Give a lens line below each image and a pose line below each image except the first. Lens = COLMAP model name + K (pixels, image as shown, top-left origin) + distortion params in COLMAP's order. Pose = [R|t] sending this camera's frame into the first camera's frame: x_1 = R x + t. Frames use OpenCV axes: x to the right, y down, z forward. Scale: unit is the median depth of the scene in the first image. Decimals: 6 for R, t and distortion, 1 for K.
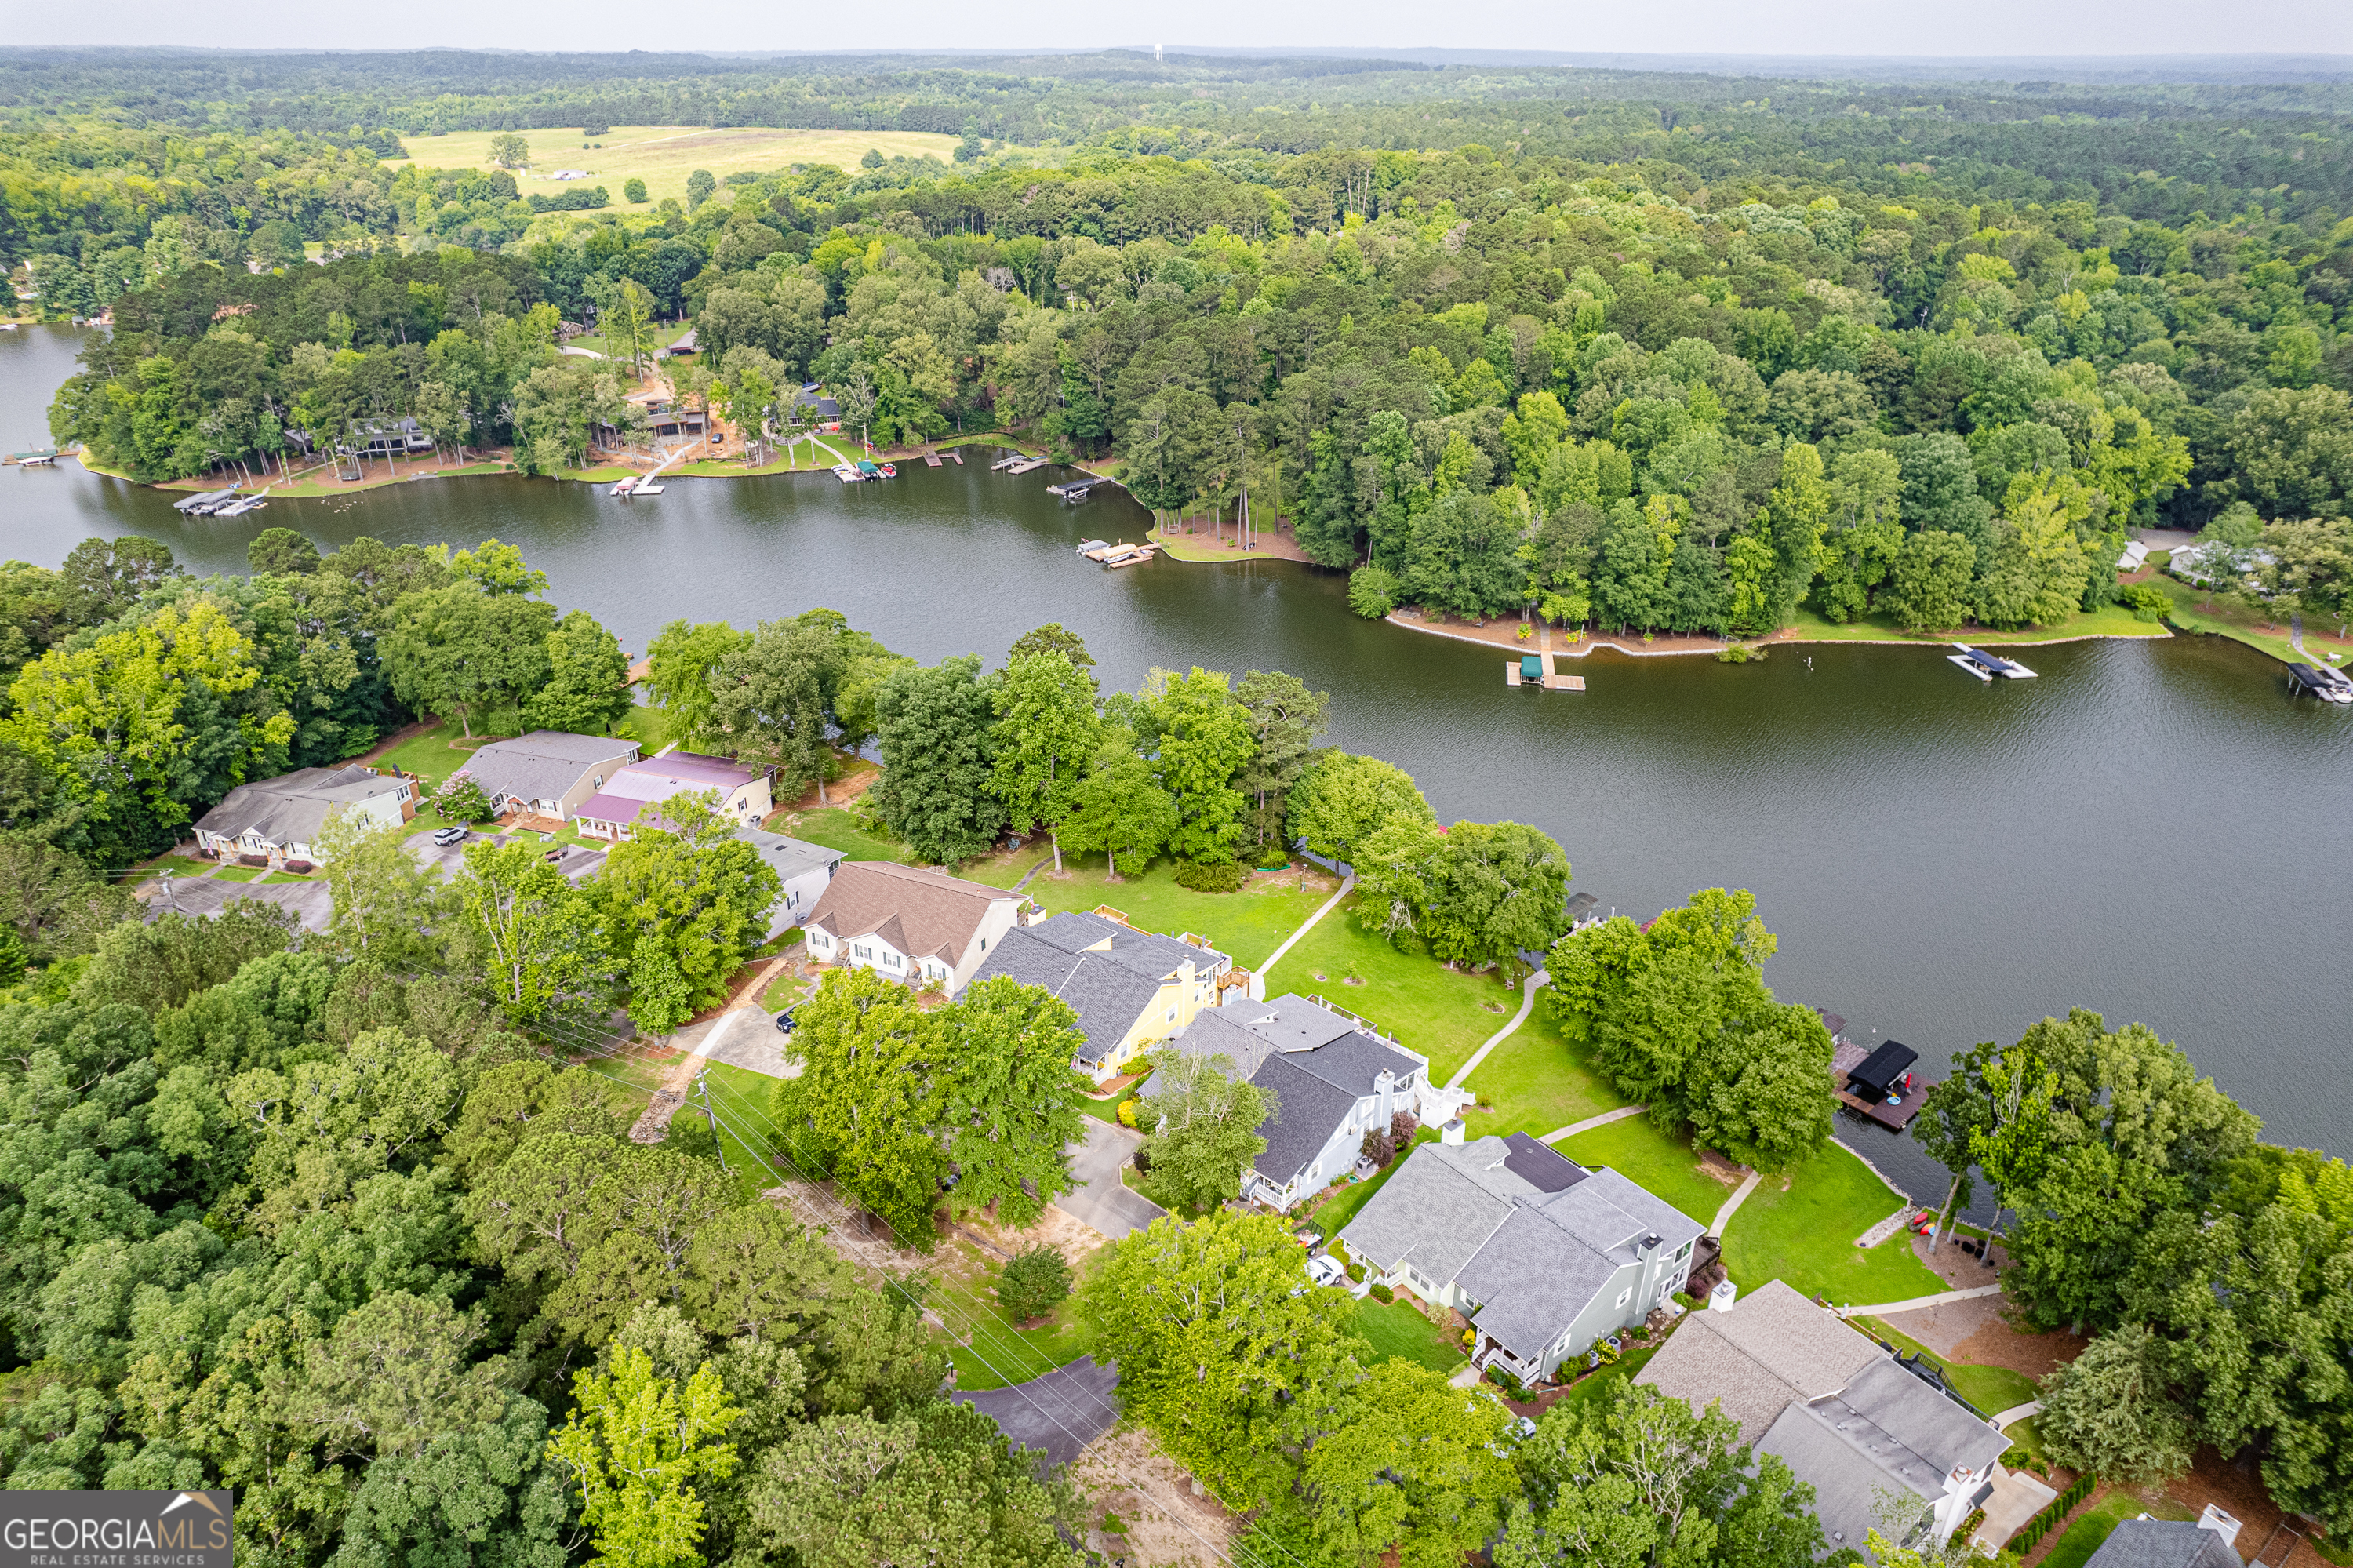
lens RADIAL K [[1511.3, 0, 1183.8], [0, 1511.3, 778.1], [0, 0, 1]] dist [-0.083912, 0.073168]
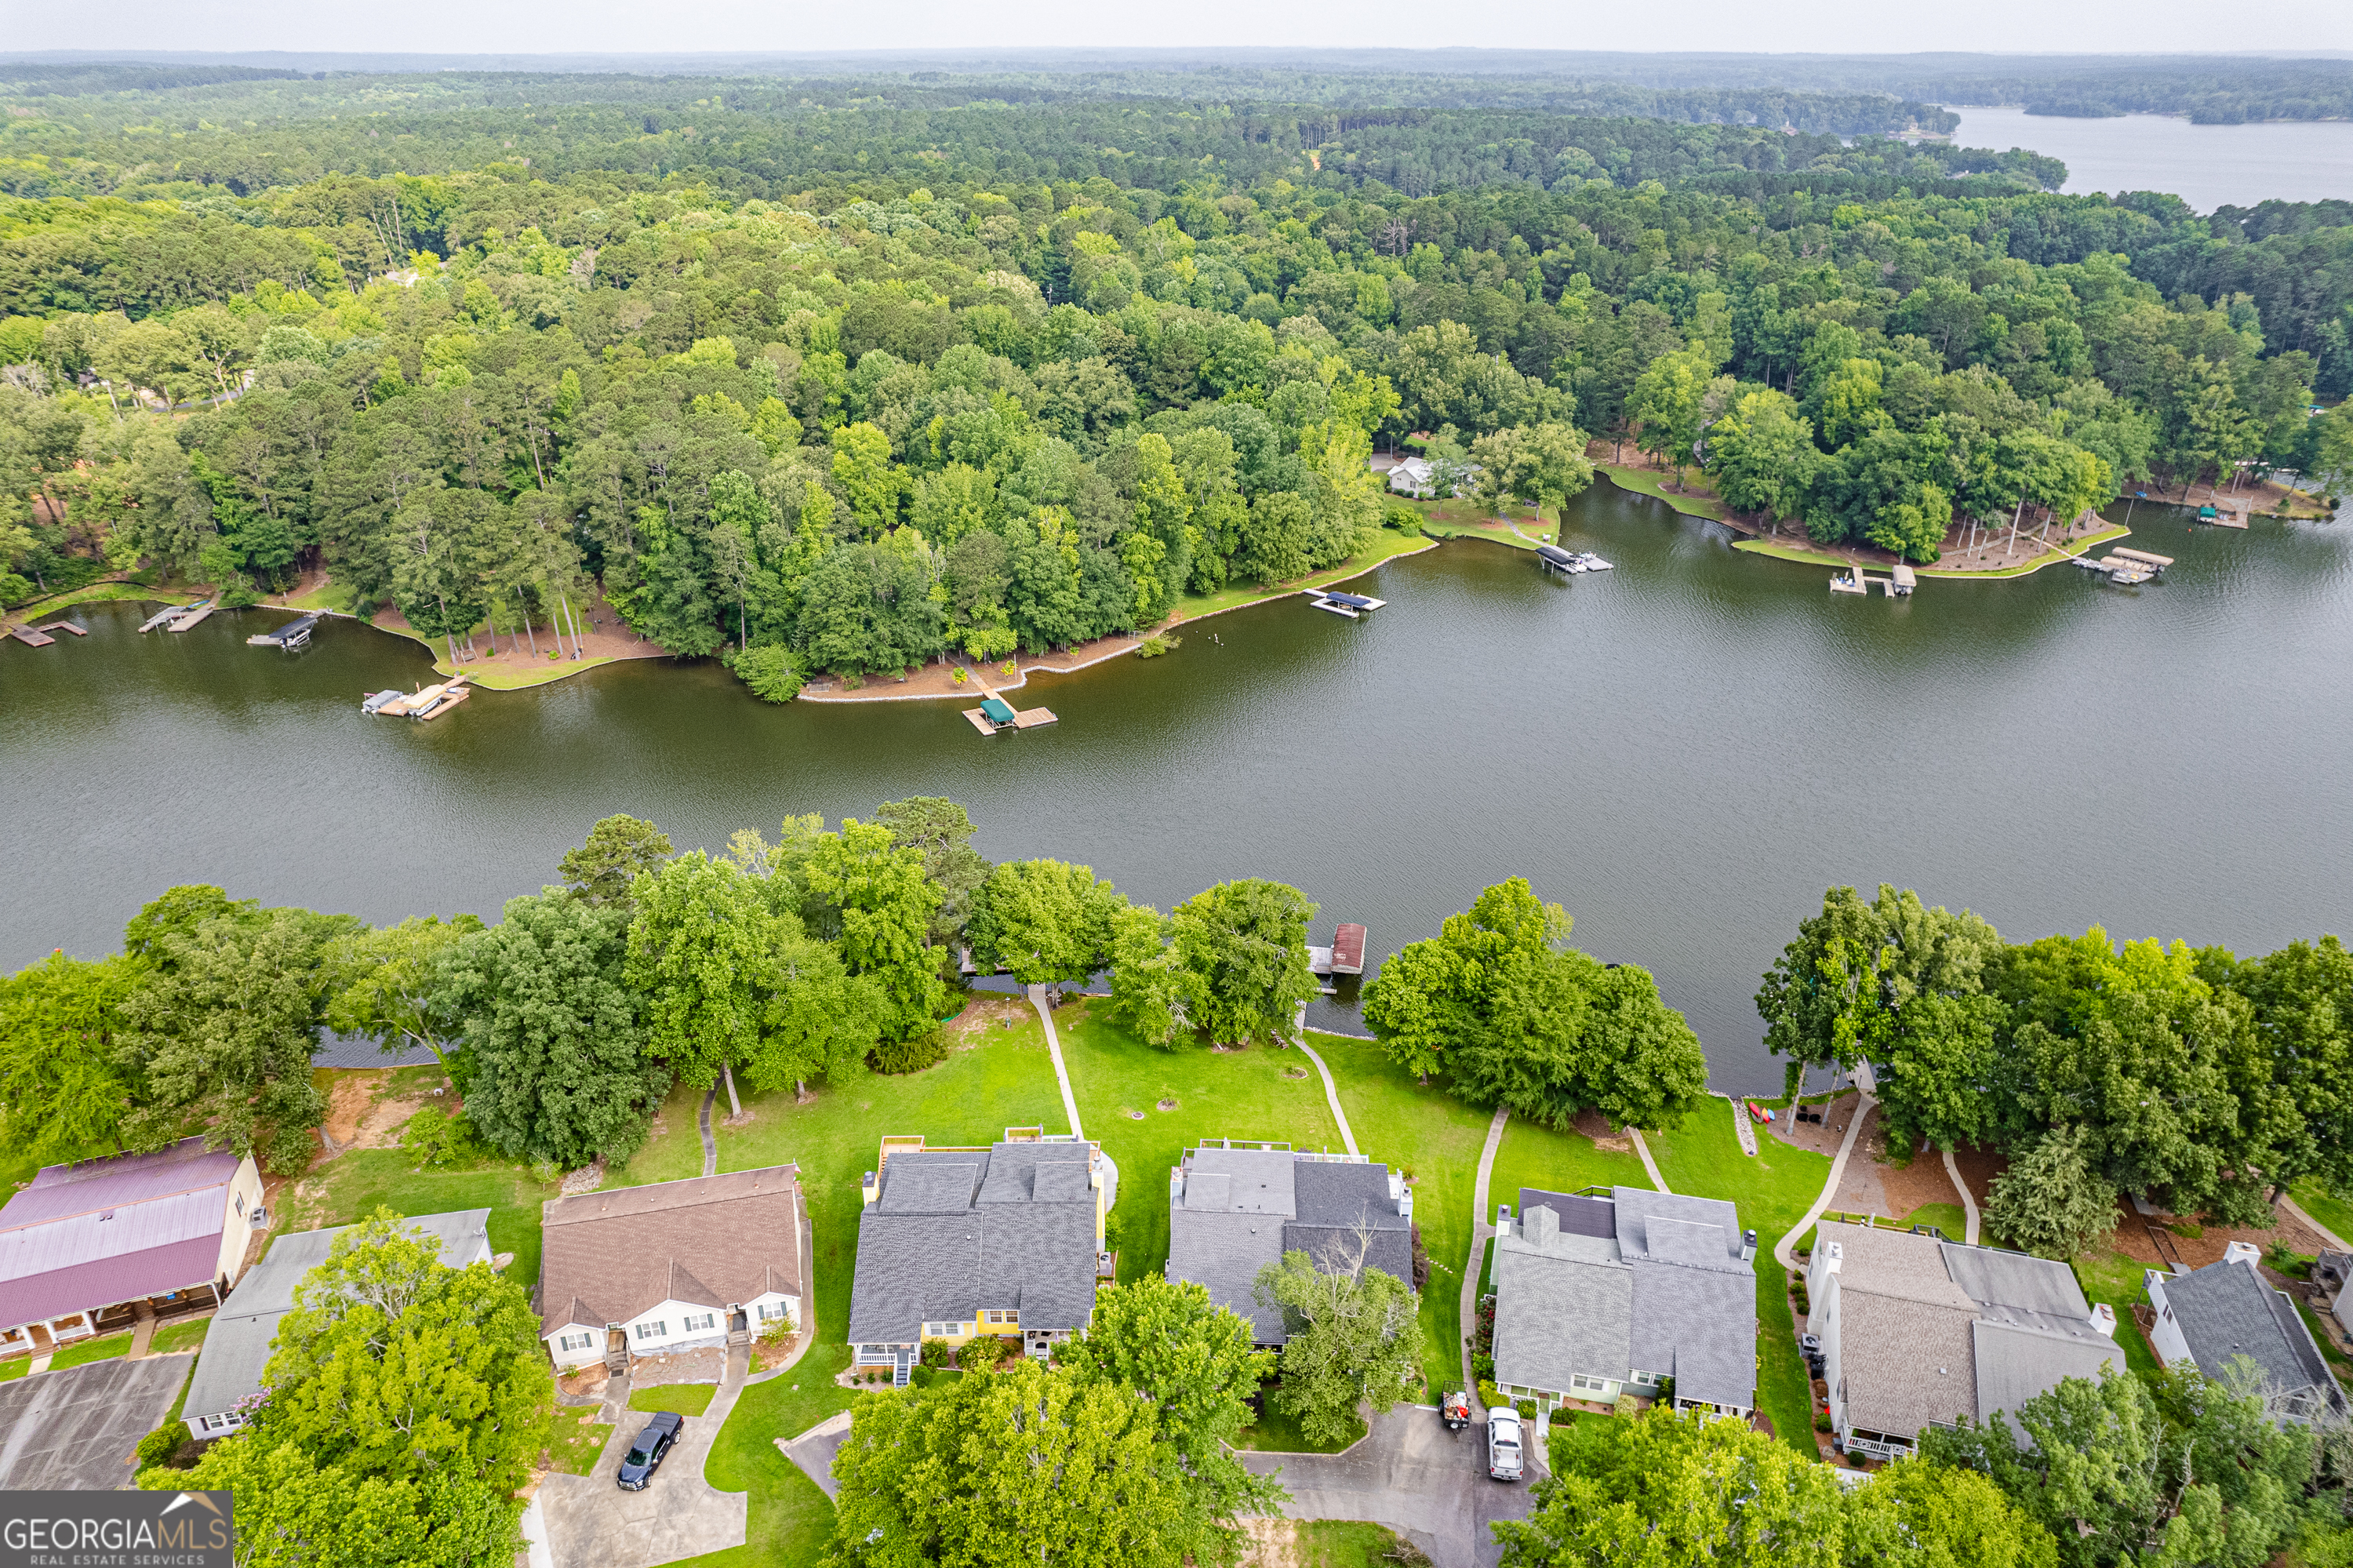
lens RADIAL K [[1511.3, 0, 1175.0], [0, 1511.3, 772.0], [0, 0, 1]] dist [-0.083912, 0.073168]
pose [[0.790336, -0.271081, 0.549439, -0.197552], [0.272279, 0.958771, 0.081379, -0.078027], [-0.548847, 0.085285, 0.831561, 0.142697]]
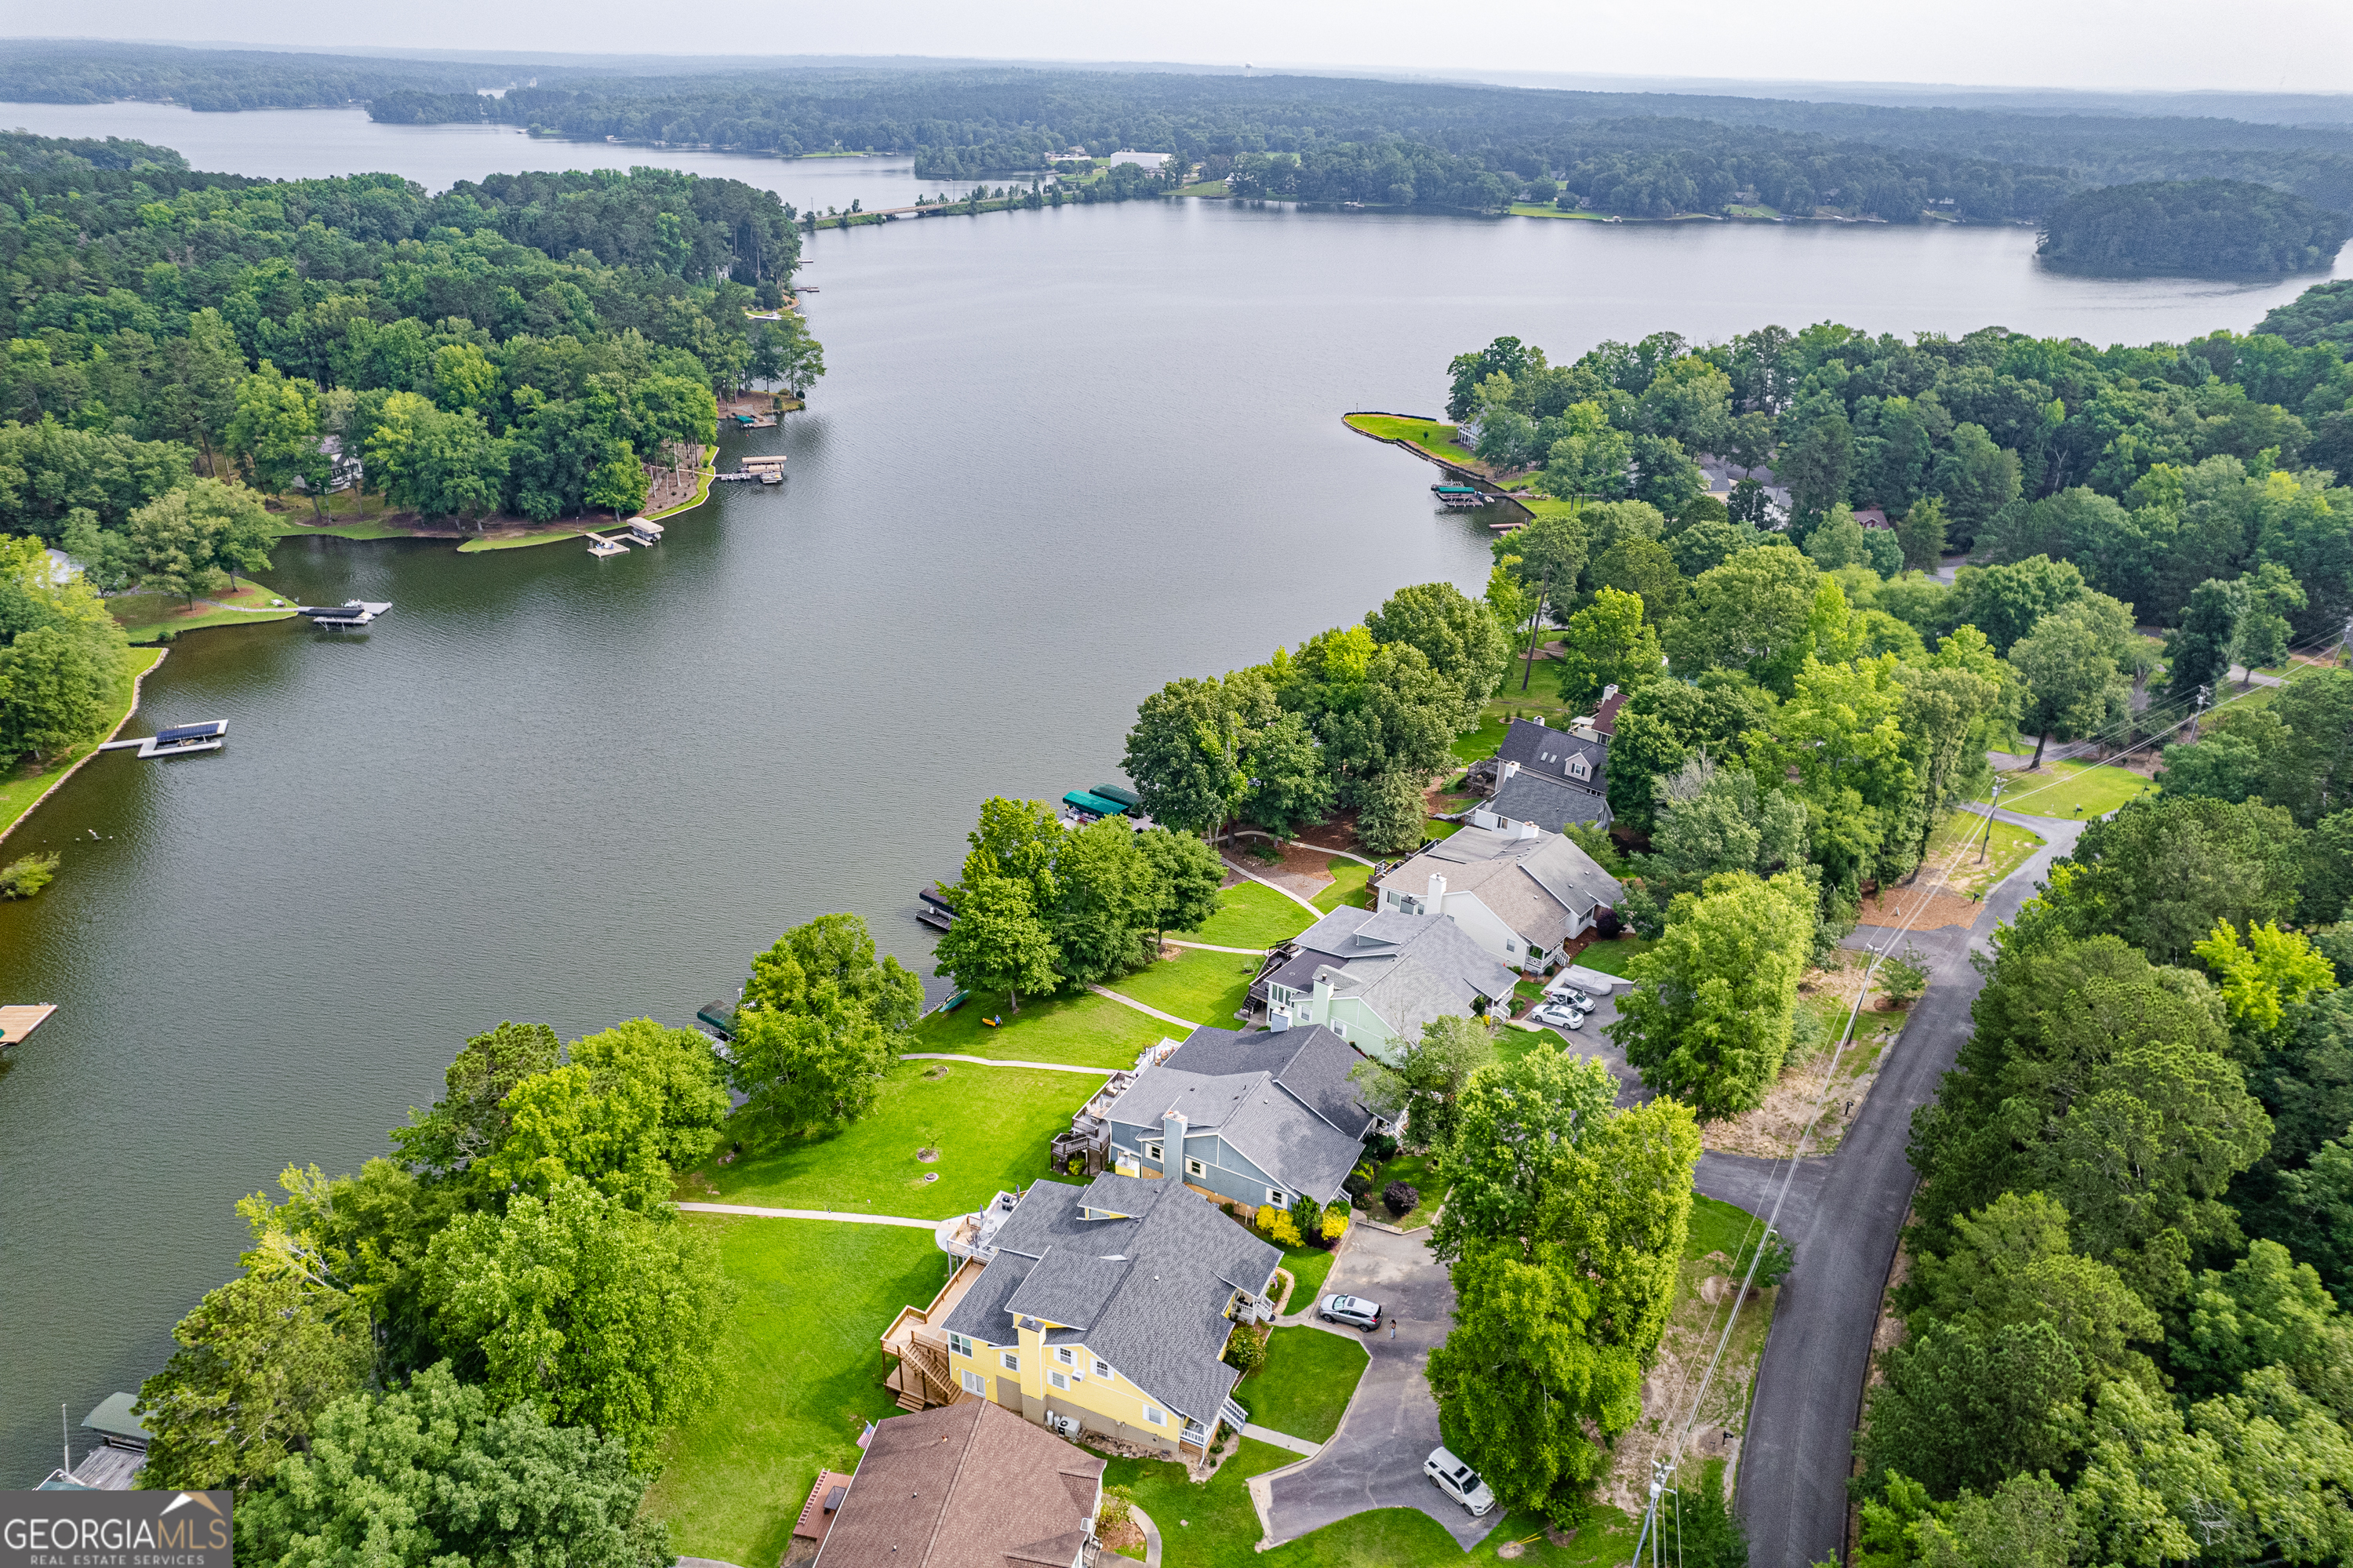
lens RADIAL K [[1511.3, 0, 1171.3], [0, 1511.3, 788.4], [0, 0, 1]] dist [-0.083912, 0.073168]
pose [[-0.226683, -0.435314, 0.871273, -0.340628], [0.410796, 0.768365, 0.490777, -0.230145], [-0.883098, 0.469166, 0.004650, 0.474534]]
